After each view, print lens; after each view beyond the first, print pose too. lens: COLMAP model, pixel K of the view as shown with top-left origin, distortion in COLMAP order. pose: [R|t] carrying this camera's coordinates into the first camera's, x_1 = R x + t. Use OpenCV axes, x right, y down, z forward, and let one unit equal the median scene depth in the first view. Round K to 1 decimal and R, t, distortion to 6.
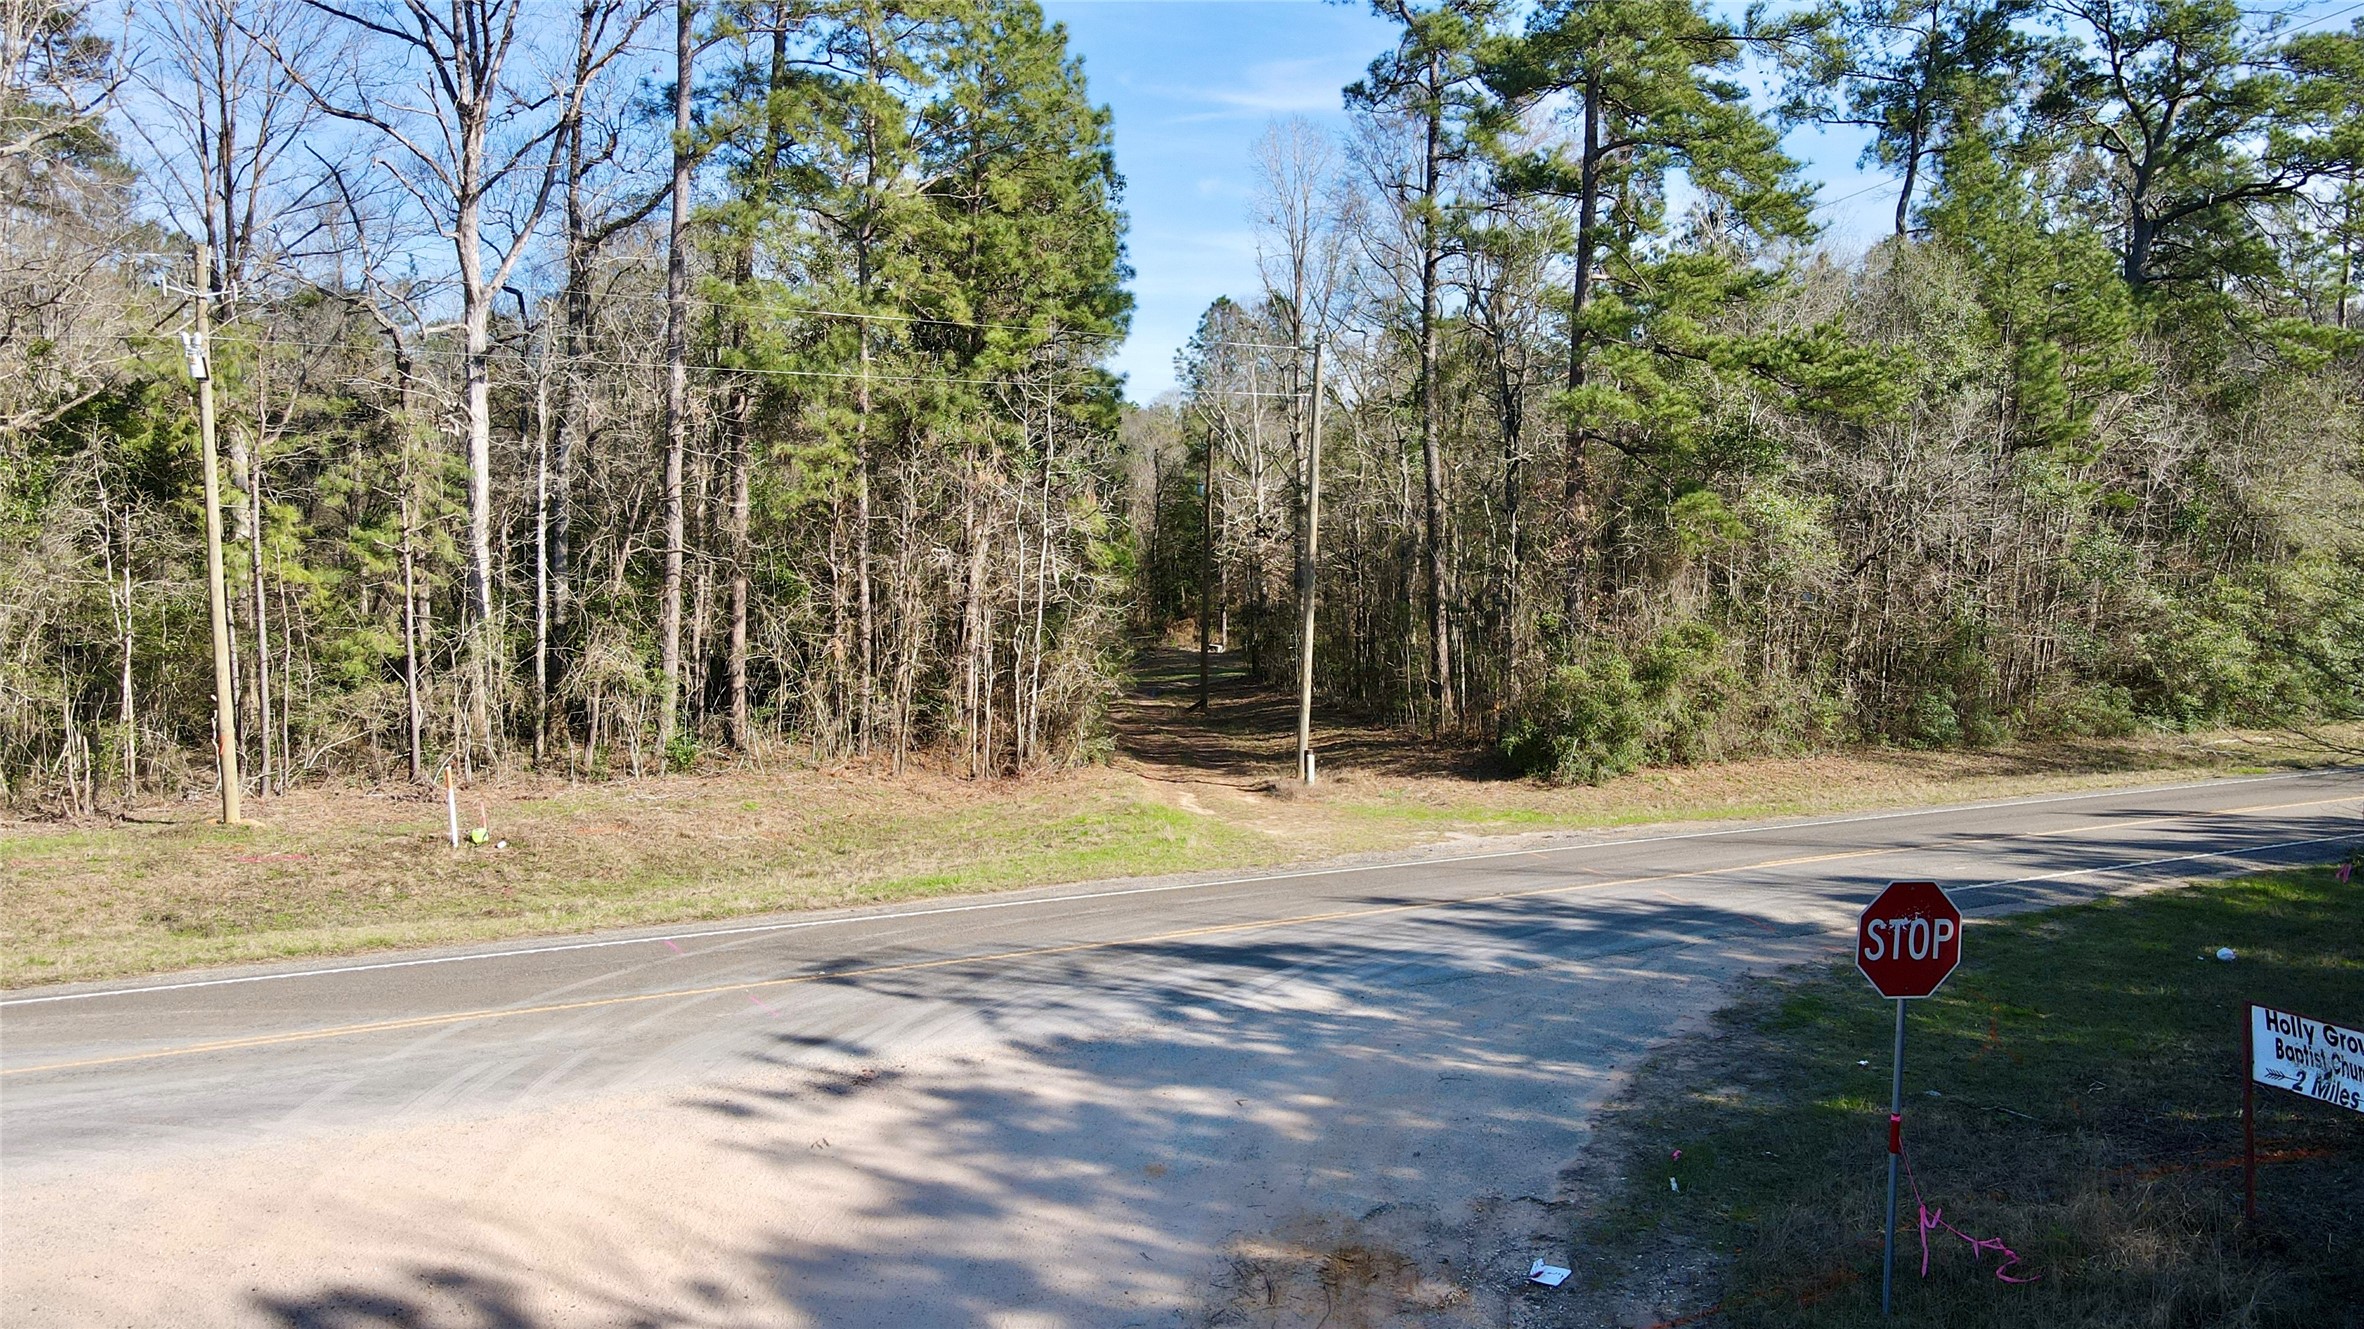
lens RADIAL K [[1740.0, 0, 1176.5], [0, 1740.0, 662.3], [0, 0, 1]] dist [0.006972, 0.019193]
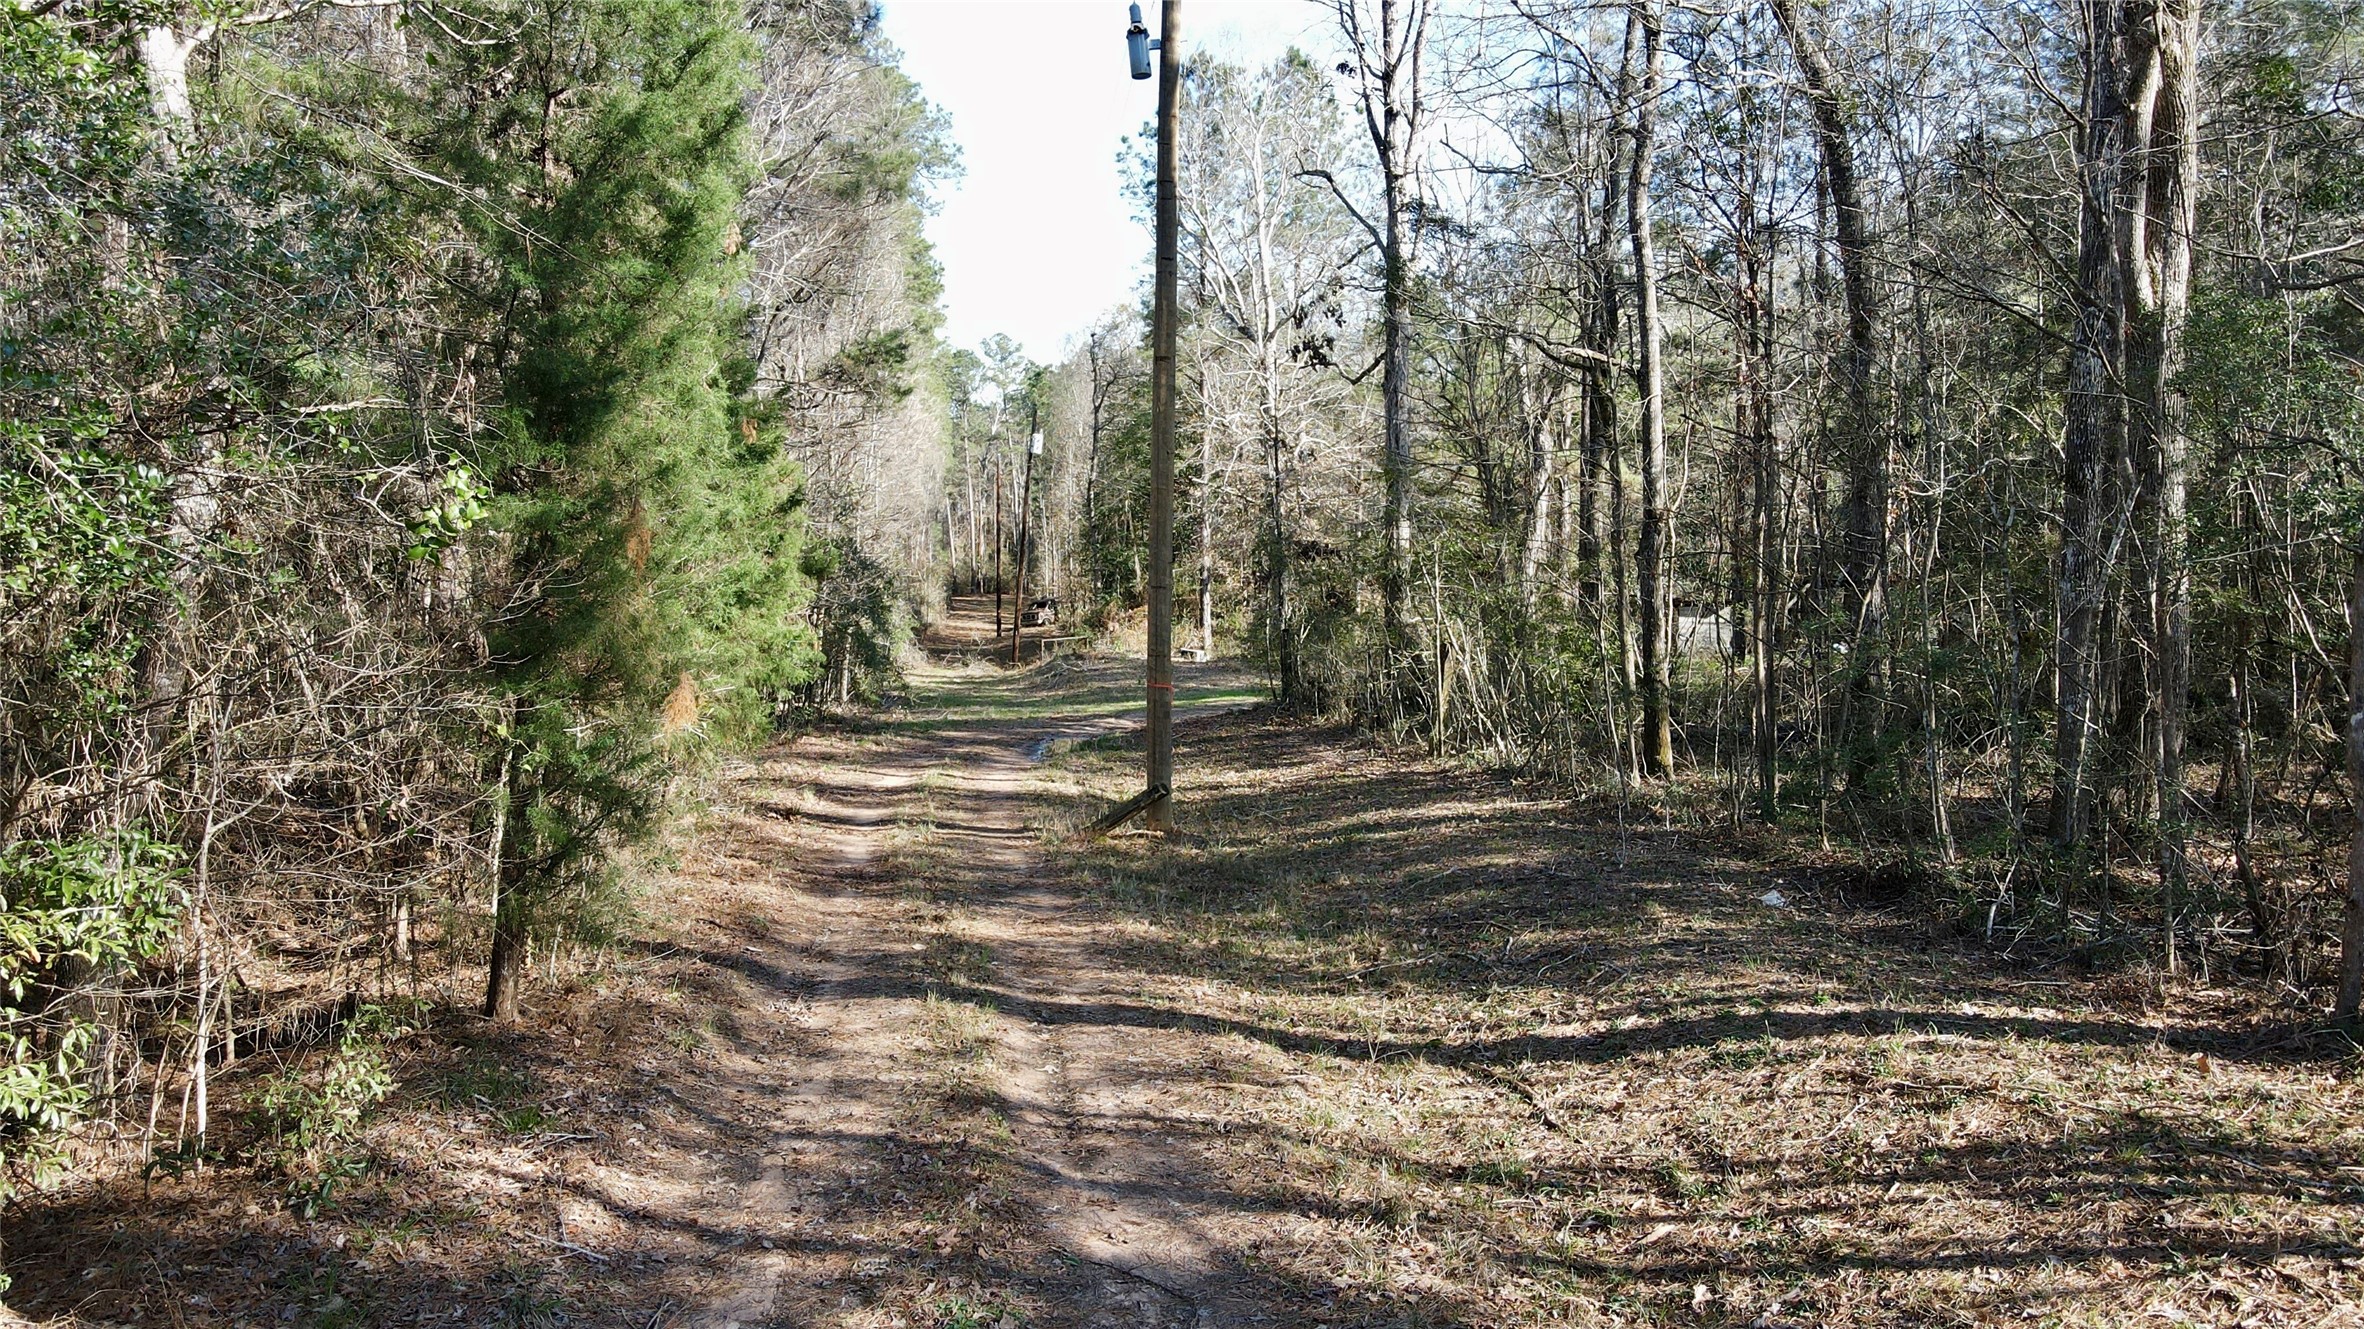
lens RADIAL K [[1740.0, 0, 1180.0], [0, 1740.0, 669.5], [0, 0, 1]] dist [0.006972, 0.019193]
pose [[0.999849, -0.006927, 0.015928, 0.023545], [0.007130, 0.999894, -0.012710, 0.009295], [-0.015838, 0.012821, 0.999792, 1.103543]]
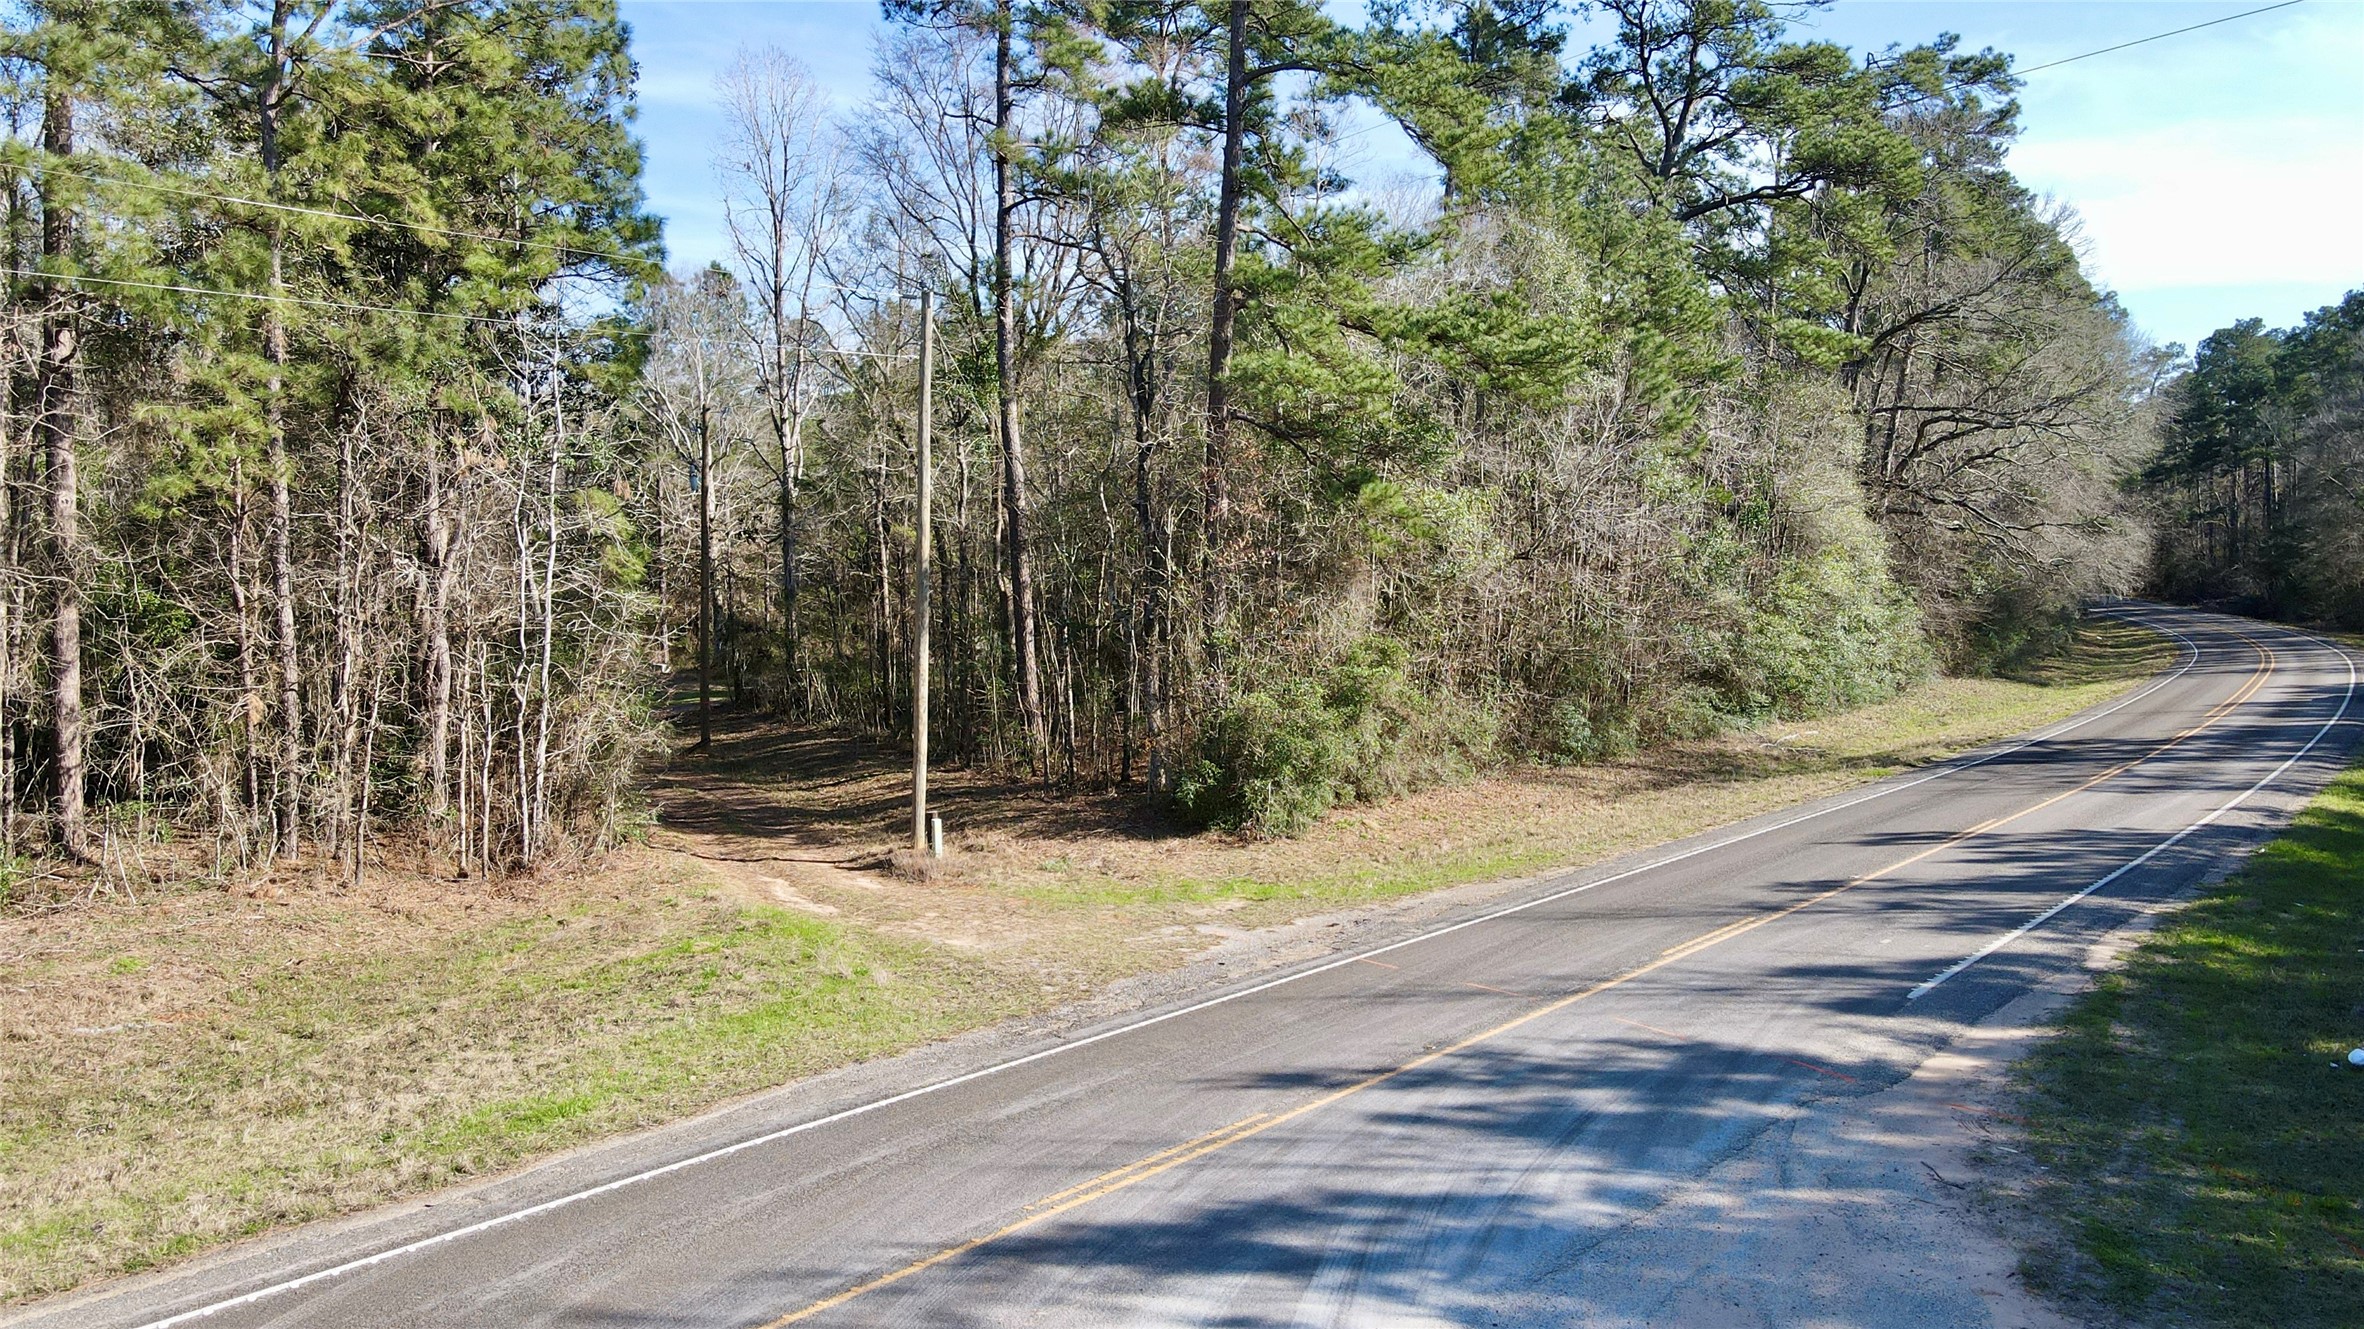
lens RADIAL K [[1740.0, 0, 1180.2], [0, 1740.0, 669.9], [0, 0, 1]] dist [0.006972, 0.019193]
pose [[0.937382, -0.033287, 0.346709, -0.090327], [0.032052, 0.999443, 0.009297, -0.017418], [-0.346825, 0.002398, 0.937927, 0.234018]]
